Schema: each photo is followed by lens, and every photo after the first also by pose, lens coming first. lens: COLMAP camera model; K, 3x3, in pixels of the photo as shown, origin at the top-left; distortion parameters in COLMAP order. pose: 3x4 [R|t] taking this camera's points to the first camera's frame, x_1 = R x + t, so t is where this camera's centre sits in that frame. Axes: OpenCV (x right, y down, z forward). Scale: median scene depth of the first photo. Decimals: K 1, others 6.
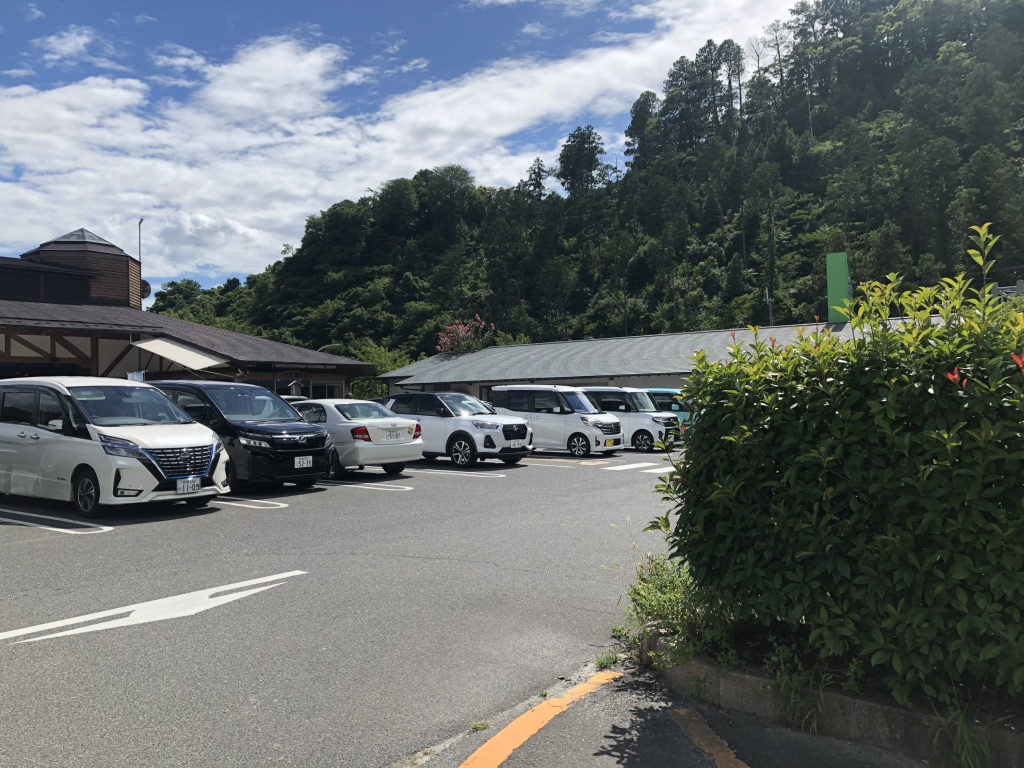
lens RADIAL K [[824.3, 0, 486.6], [0, 824.3, 377.7], [0, 0, 1]] dist [0.040235, -0.031856]
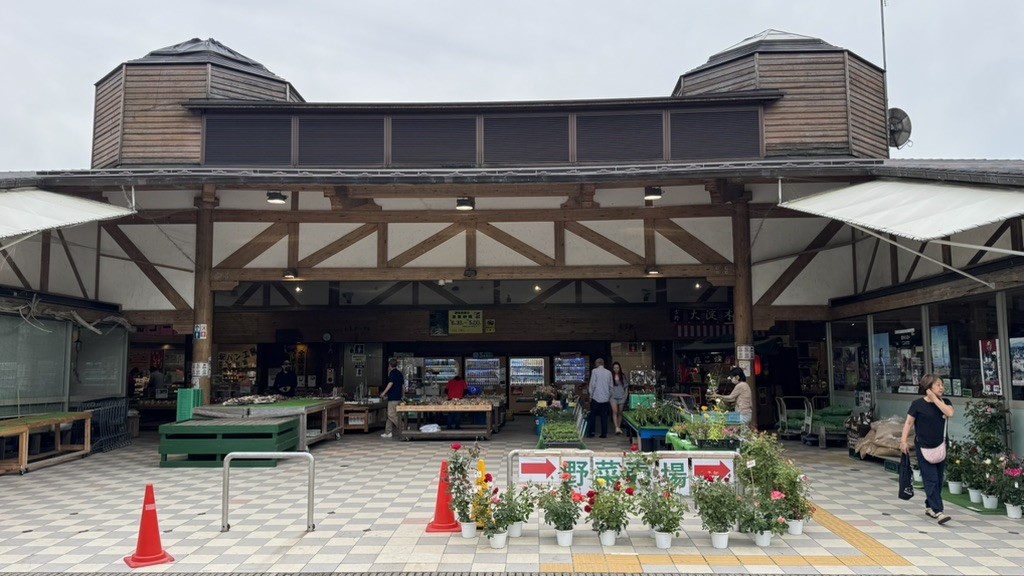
lens RADIAL K [[837.1, 0, 508.6], [0, 837.1, 285.5], [0, 0, 1]] dist [0.099167, -0.155208]
pose [[0.587285, -0.063805, -0.806861, -0.061319], [0.015701, 0.997598, -0.067460, 0.005649], [0.809228, 0.026949, 0.586877, 0.211480]]
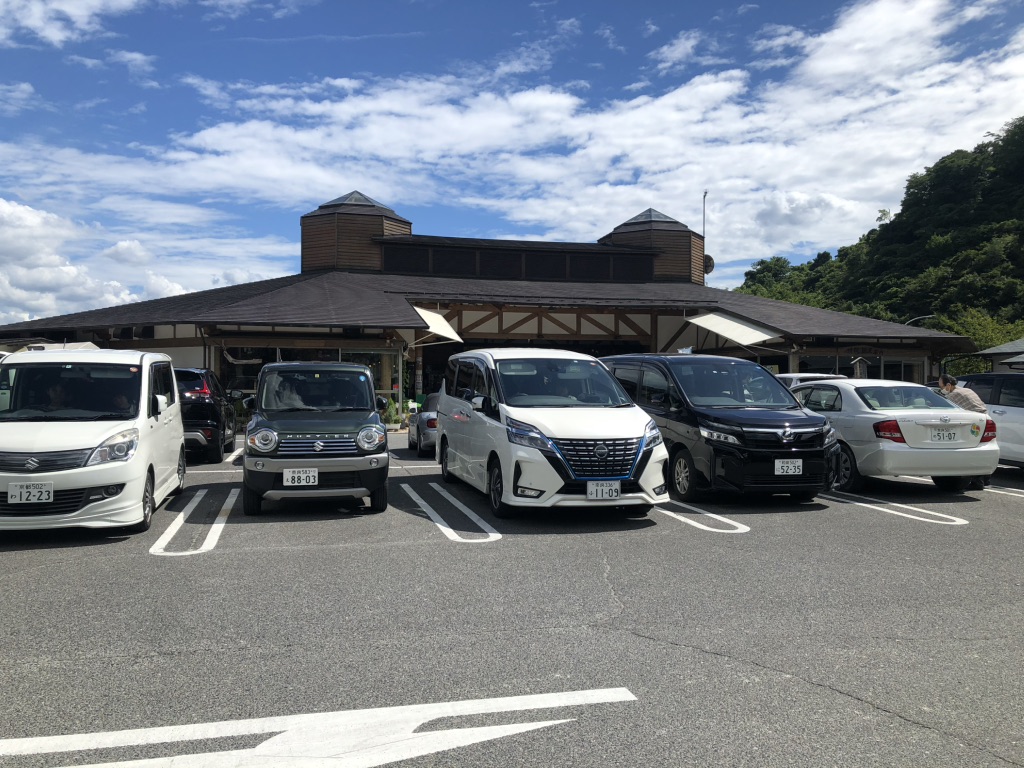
lens RADIAL K [[824.3, 0, 507.8], [0, 824.3, 376.0], [0, 0, 1]] dist [0.040235, -0.031856]
pose [[0.786795, 0.016274, -0.617000, 0.002918], [-0.001567, 0.999702, 0.024371, 0.000776], [0.617213, -0.018208, 0.786586, 0.032806]]
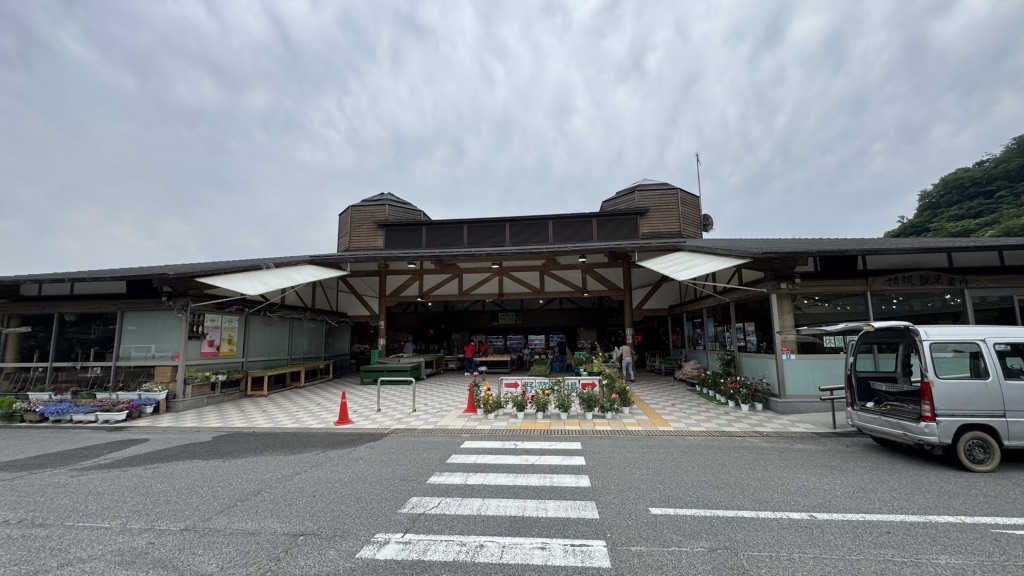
lens RADIAL K [[408.0, 0, 512.5], [0, 408.0, 287.8], [0, 0, 1]] dist [-0.004607, -0.001279]
pose [[0.525748, -0.097349, -0.845051, -0.049905], [0.027925, 0.994870, -0.097234, 0.005425], [0.850182, 0.027523, 0.525769, 0.214533]]
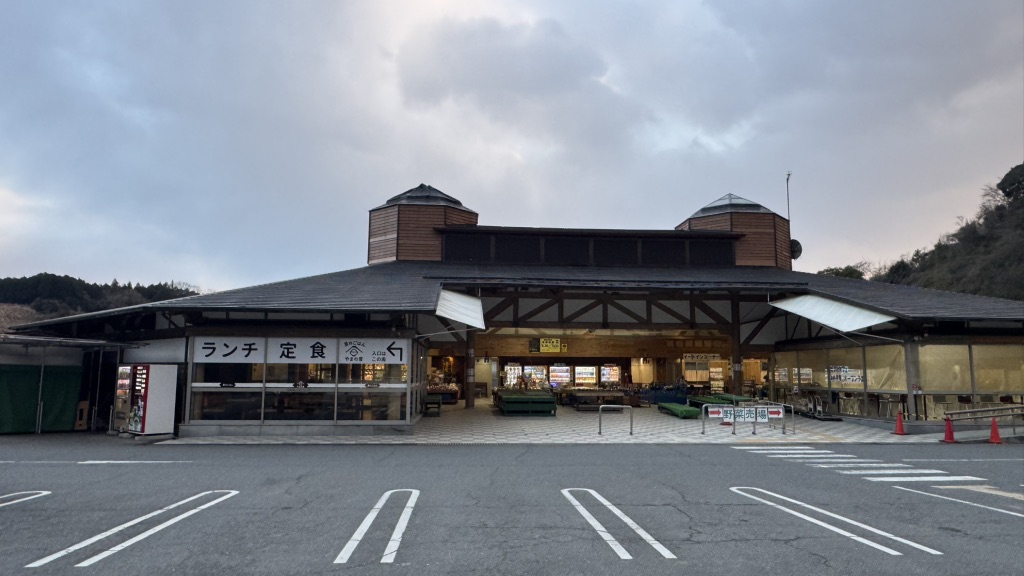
lens RADIAL K [[663.0, 0, 516.1], [0, 663.0, 287.6], [0, 0, 1]] dist [-0.011804, -0.001100]
pose [[0.671609, -0.069242, -0.737663, -0.032125], [0.001411, 0.995741, -0.092183, 0.001426], [0.740905, 0.060870, 0.668846, 0.111487]]
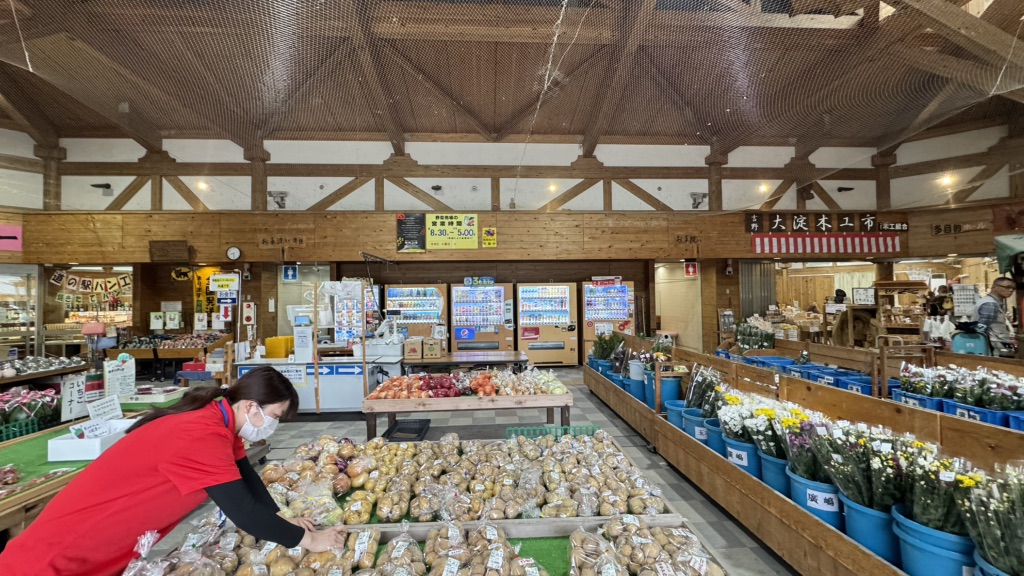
lens RADIAL K [[404.1, 0, 508.9], [0, 404.1, 283.7], [0, 0, 1]] dist [0.003226, 0.000147]
pose [[0.658011, -0.005470, -0.752989, -0.196843], [0.020294, 0.999739, 0.010472, 0.009008], [0.752735, -0.022172, 0.657950, 0.299239]]
